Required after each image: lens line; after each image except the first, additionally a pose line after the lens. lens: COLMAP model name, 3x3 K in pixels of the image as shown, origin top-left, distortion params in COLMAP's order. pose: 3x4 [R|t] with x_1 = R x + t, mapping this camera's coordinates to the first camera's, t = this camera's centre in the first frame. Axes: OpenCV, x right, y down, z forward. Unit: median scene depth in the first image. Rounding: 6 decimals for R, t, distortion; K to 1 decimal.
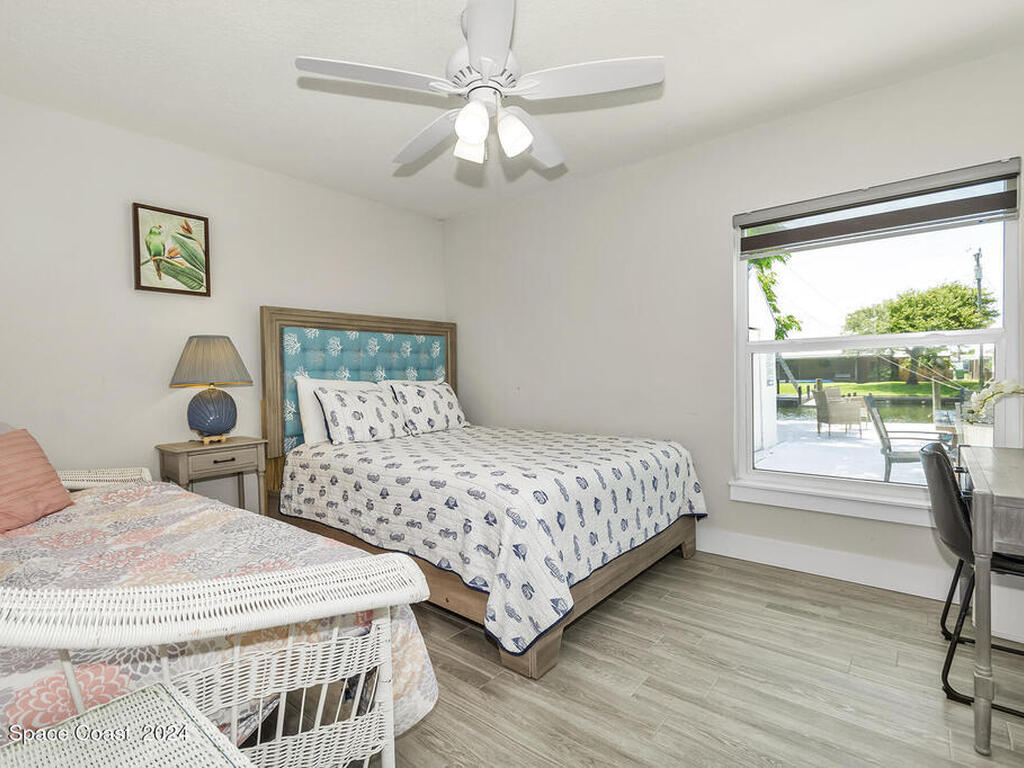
lens RADIAL K [[521.8, 0, 514.5], [0, 521.8, 388.1], [0, 0, 1]] dist [0.000669, -0.011538]
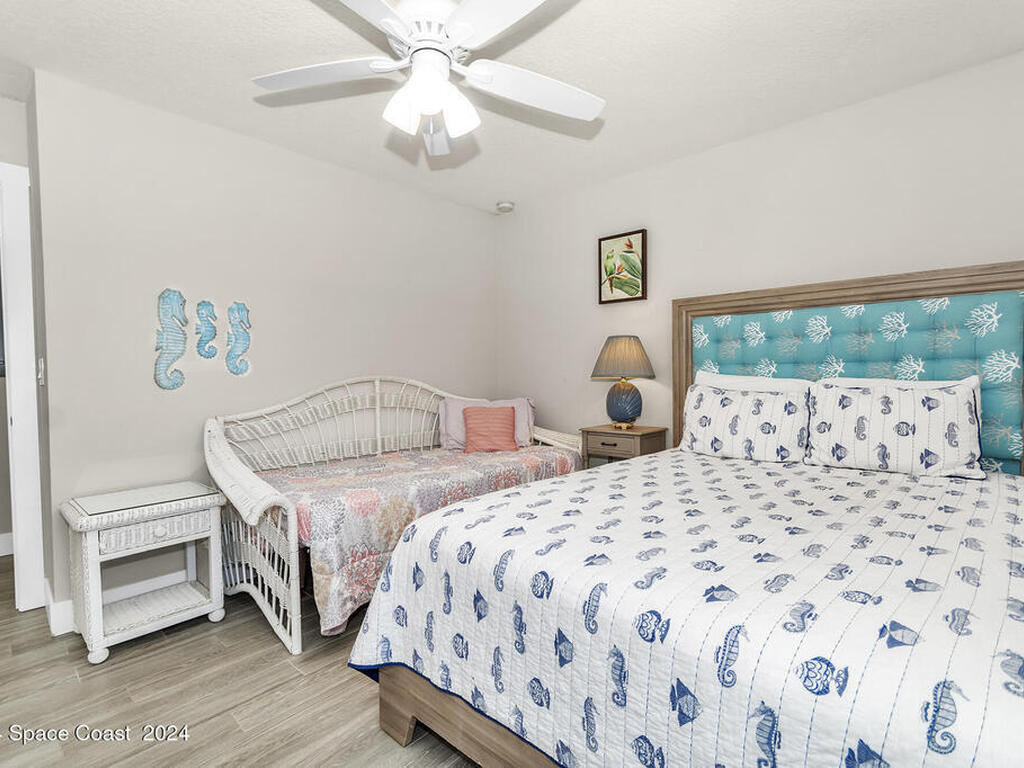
lens RADIAL K [[521.8, 0, 514.5], [0, 521.8, 388.1], [0, 0, 1]] dist [0.000669, -0.011538]
pose [[-0.100425, 0.049211, -0.993727, 0.573537], [-0.012794, 0.998630, 0.050747, -0.039088], [0.994862, 0.017810, -0.099658, 0.850160]]
